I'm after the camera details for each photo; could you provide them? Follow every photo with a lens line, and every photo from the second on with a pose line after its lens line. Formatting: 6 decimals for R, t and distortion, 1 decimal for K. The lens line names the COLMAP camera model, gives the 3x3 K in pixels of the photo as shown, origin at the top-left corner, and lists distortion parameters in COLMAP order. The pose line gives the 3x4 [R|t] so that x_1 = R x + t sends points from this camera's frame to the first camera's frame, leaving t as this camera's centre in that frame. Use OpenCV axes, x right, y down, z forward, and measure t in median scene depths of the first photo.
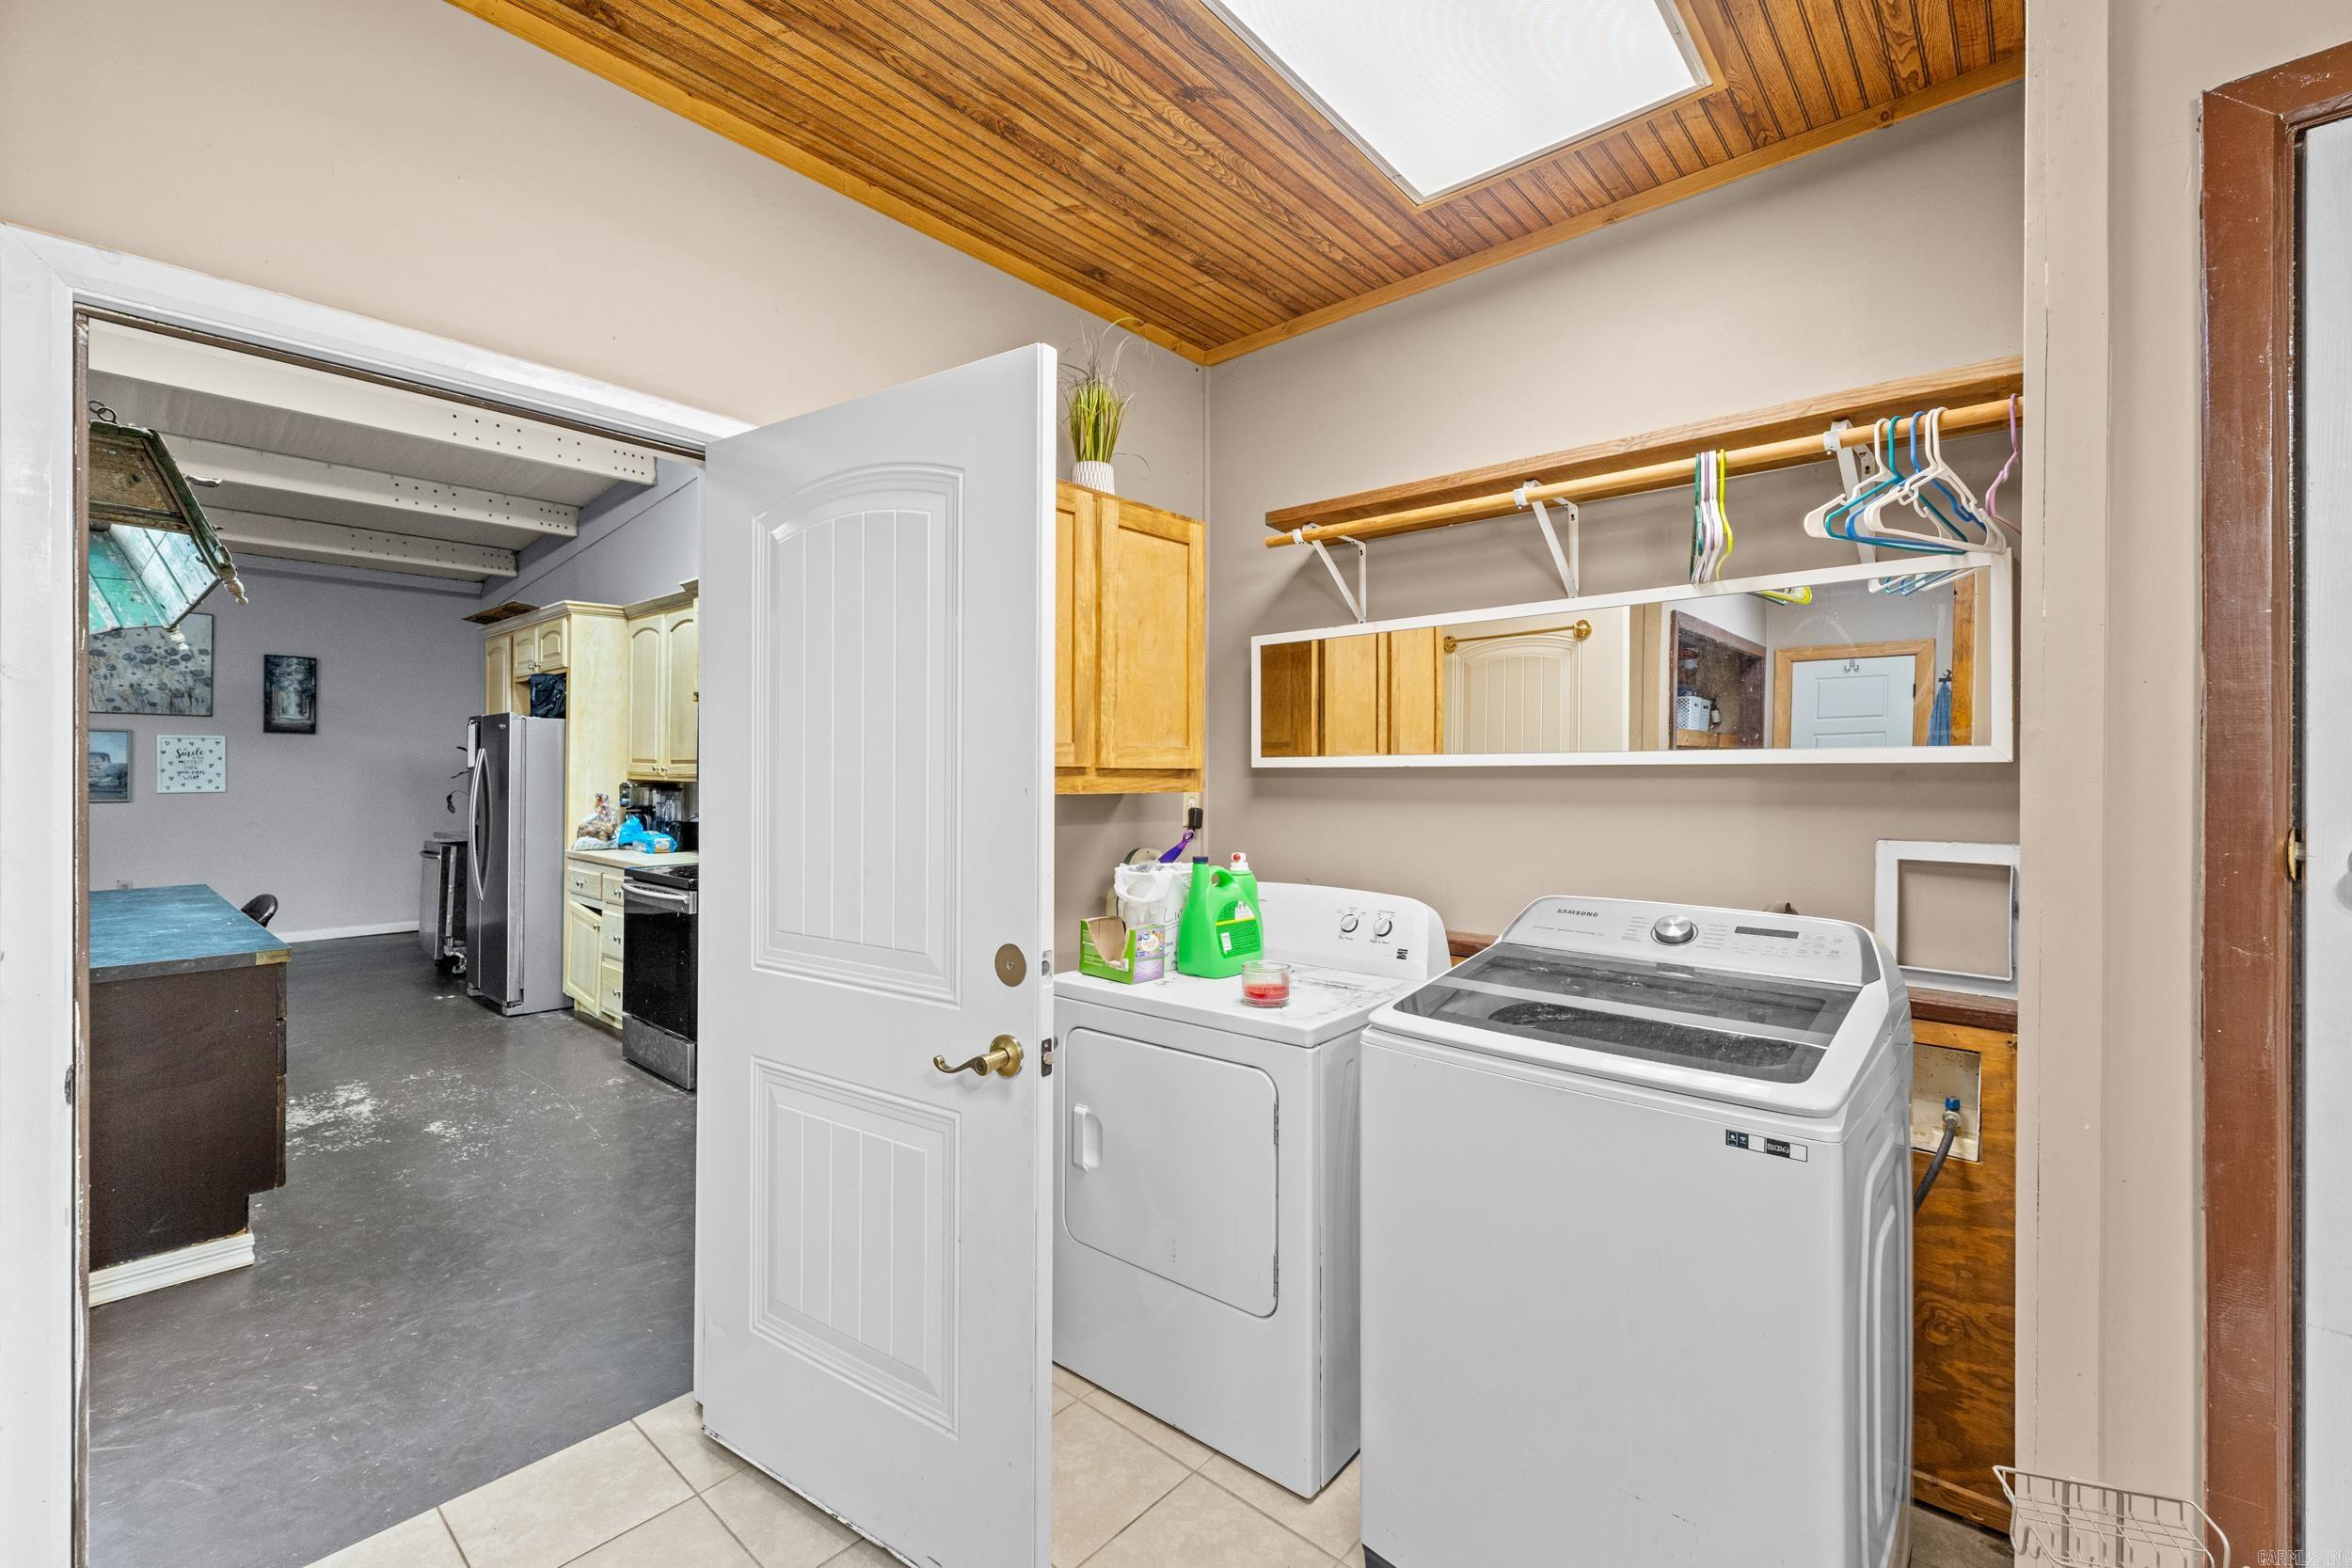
lens RADIAL K [[1001.9, 0, 1187.8], [0, 1001.9, 773.4], [0, 0, 1]] dist [0.002366, 0.000229]
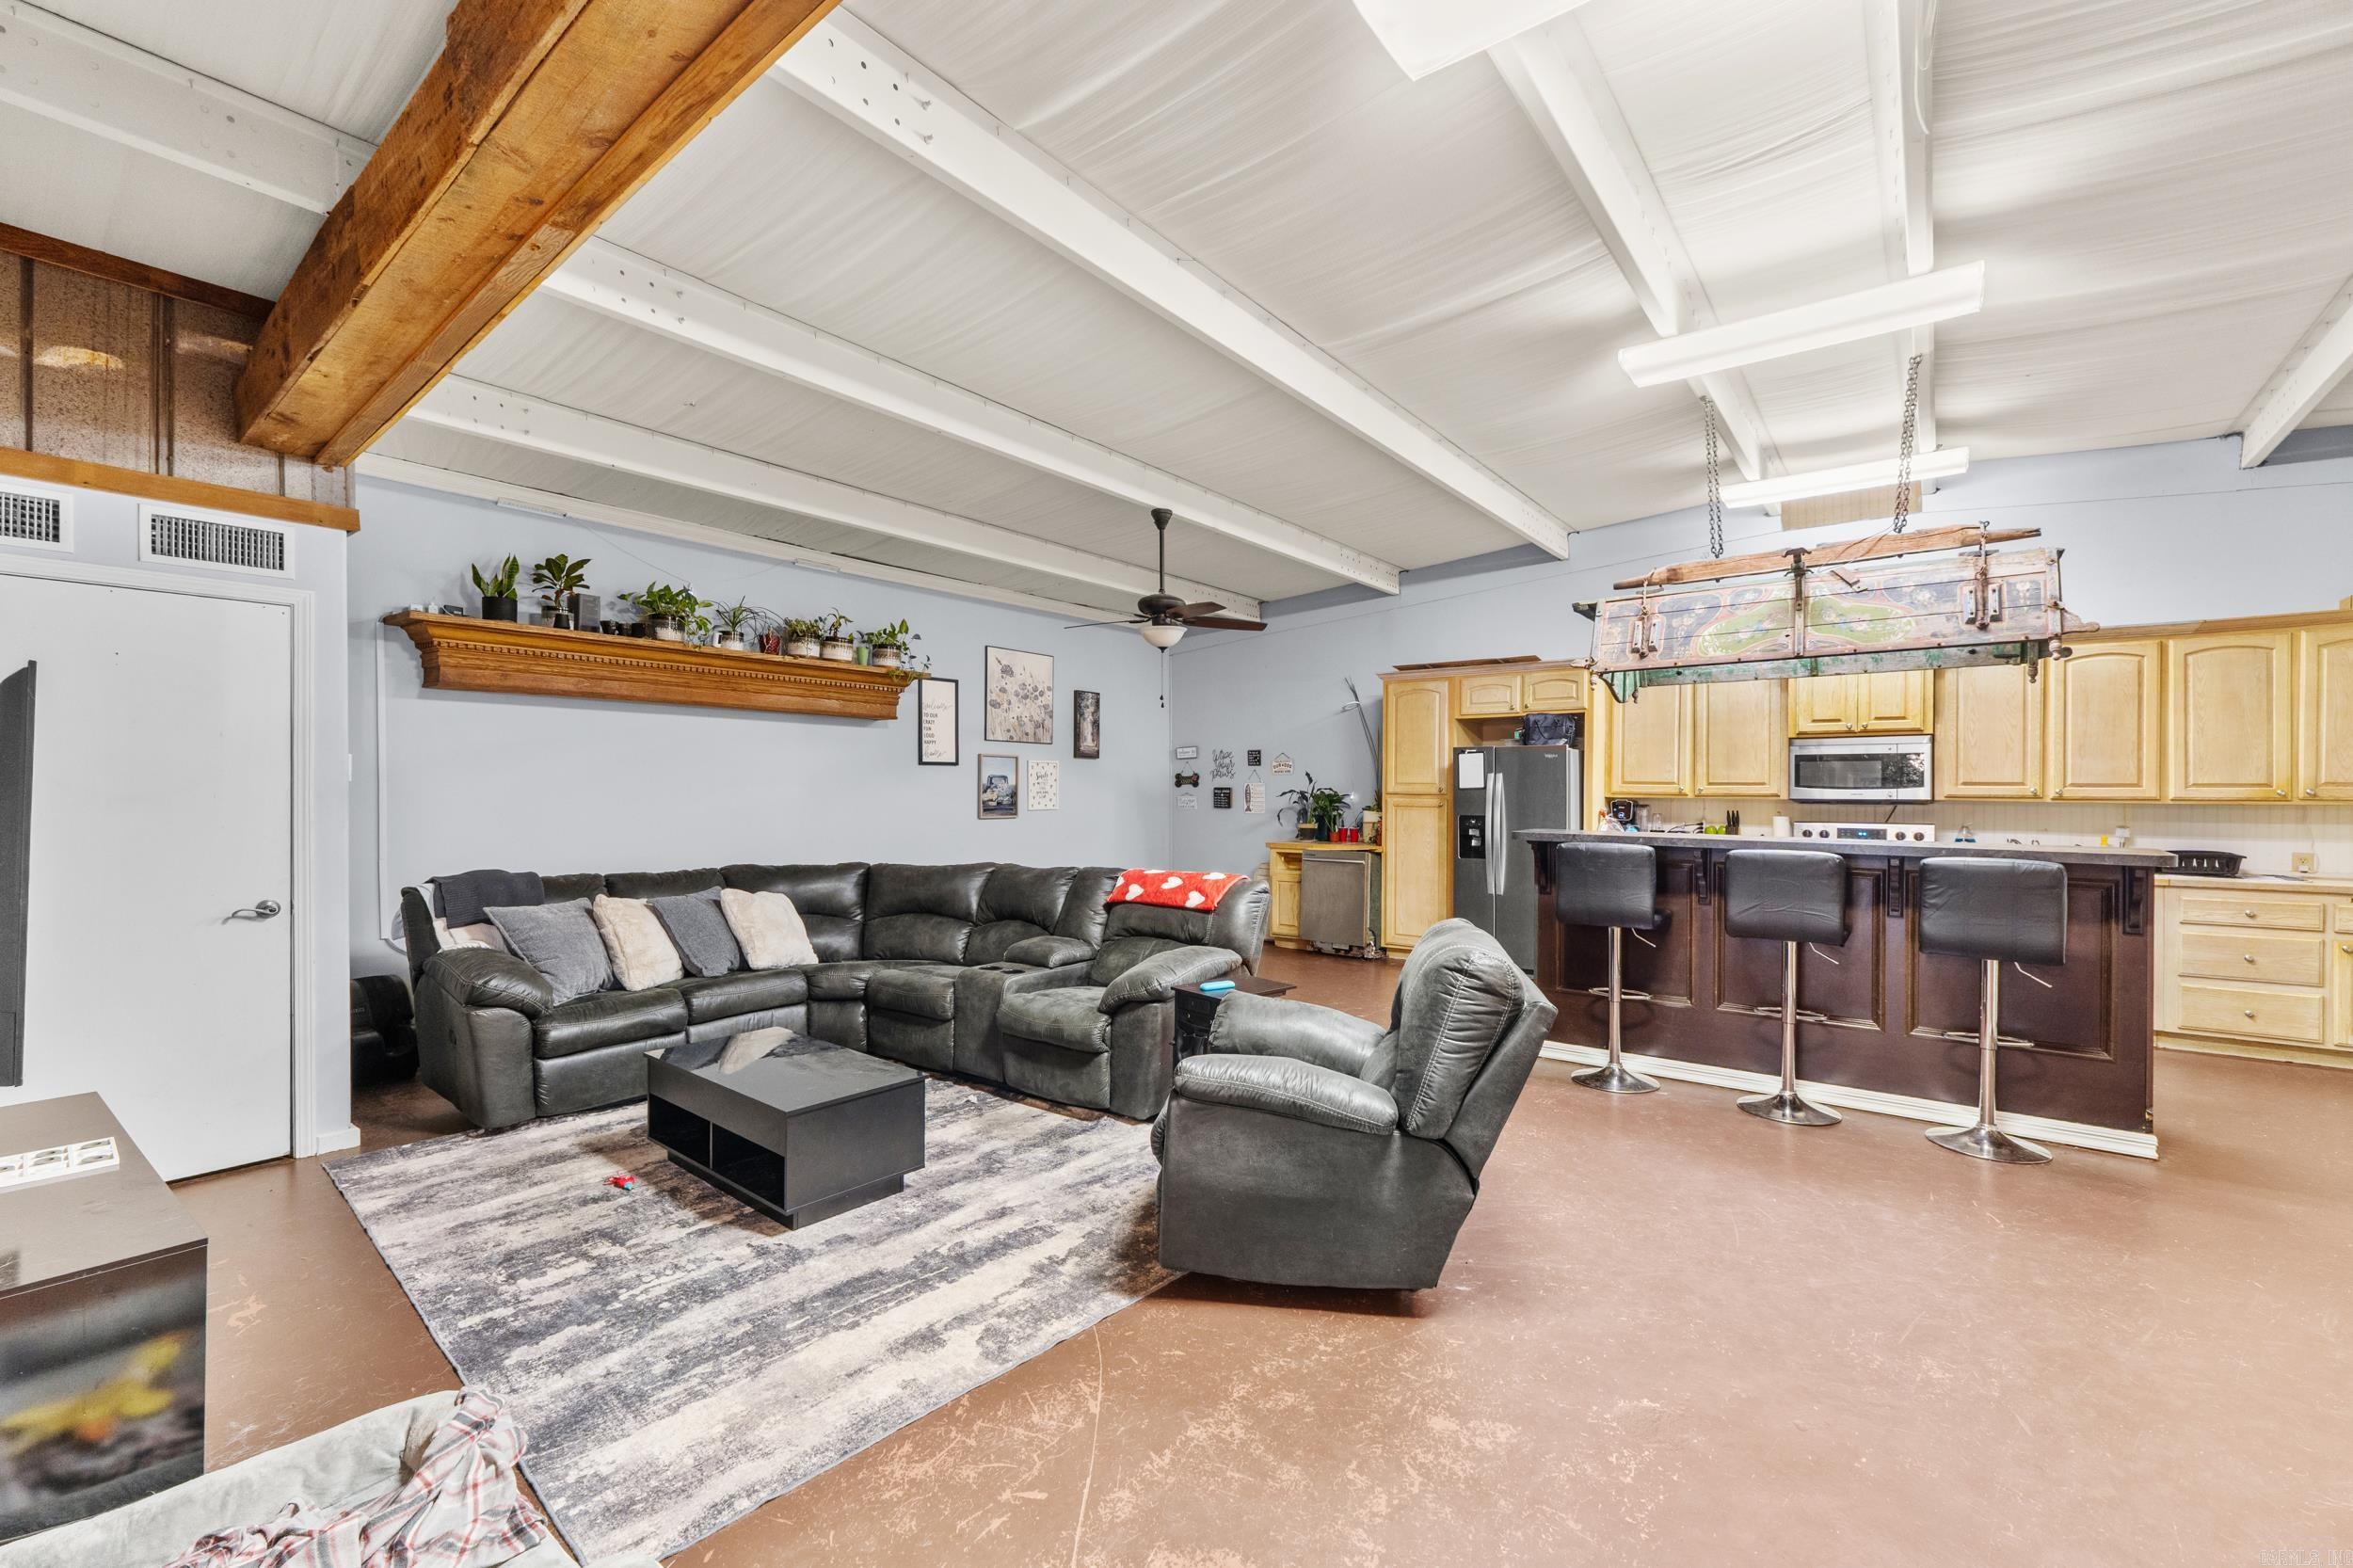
lens RADIAL K [[996.1, 0, 1176.7], [0, 996.1, 794.5], [0, 0, 1]] dist [0.002037, -0.000208]
pose [[0.997539, -0.000916, 0.070102, -0.927362], [0.000690, 0.999994, 0.003248, -0.002070], [-0.070105, -0.003192, 0.997535, -0.162719]]
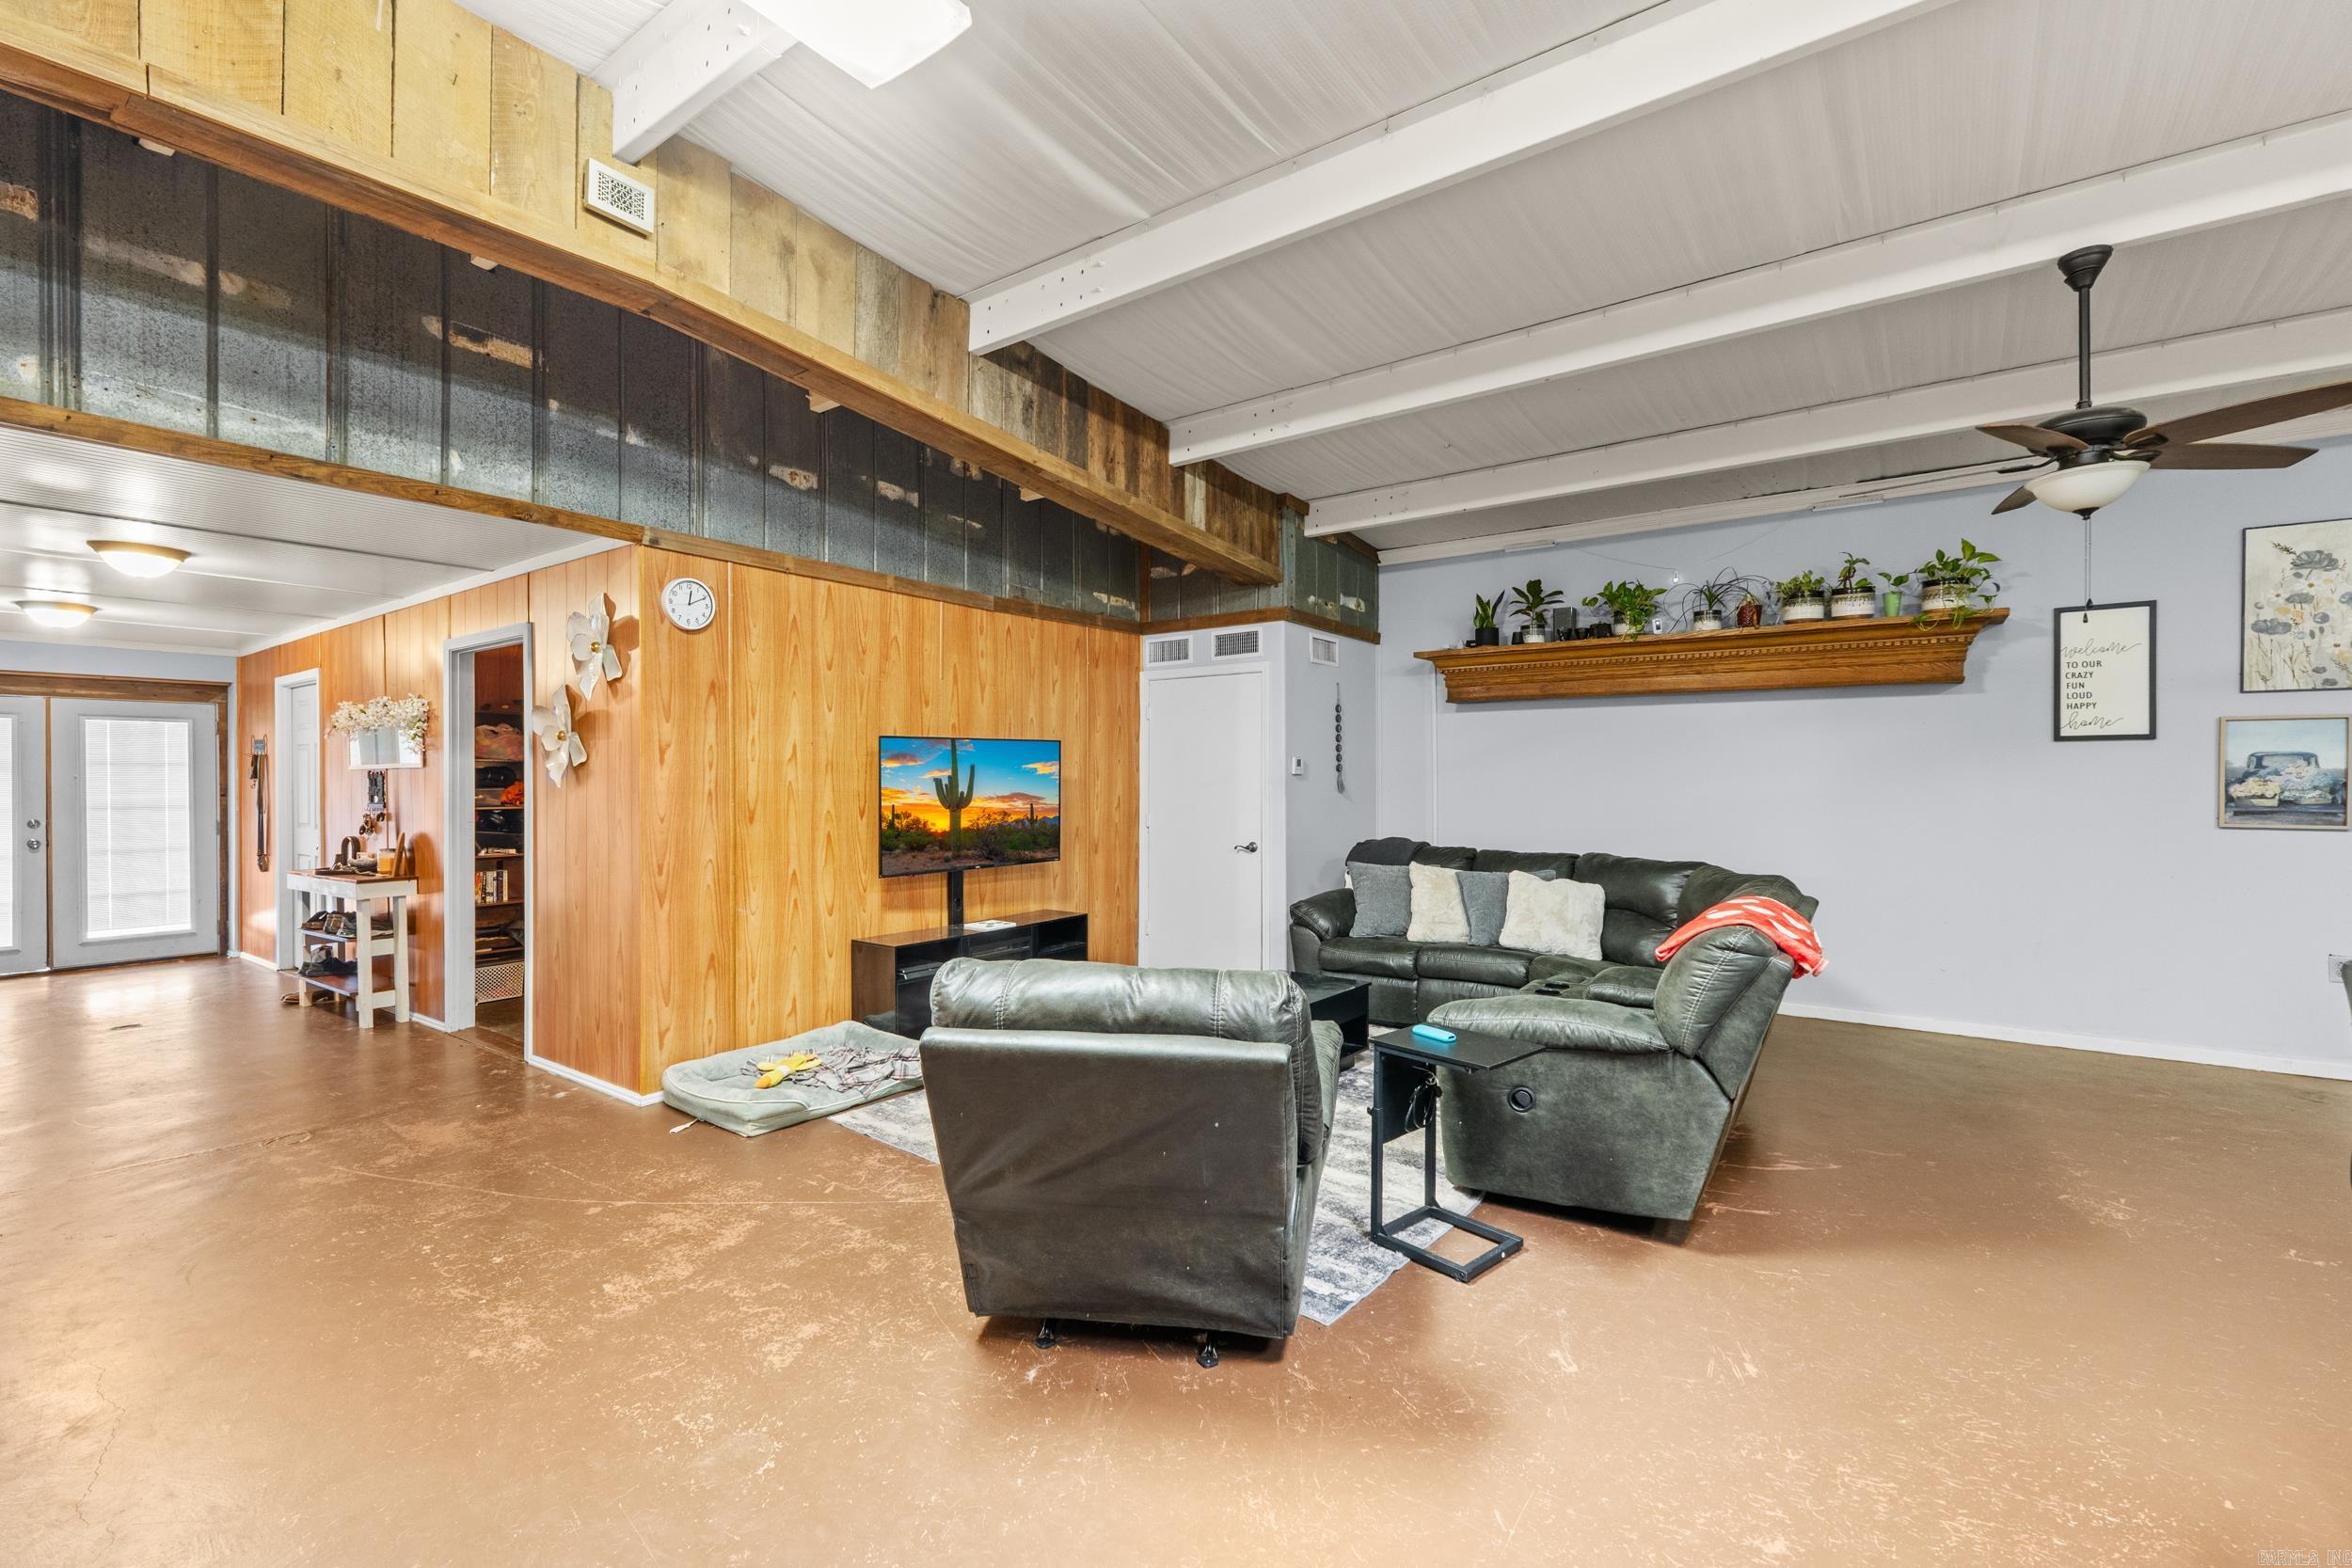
lens RADIAL K [[1003.7, 0, 1176.0], [0, 1003.7, 784.0], [0, 0, 1]] dist [0.000278, -0.000045]
pose [[0.092055, 0.001152, -0.995753, -0.487630], [-0.001967, 0.999998, 0.000976, 0.000522], [0.995752, 0.001869, 0.092057, 0.211279]]
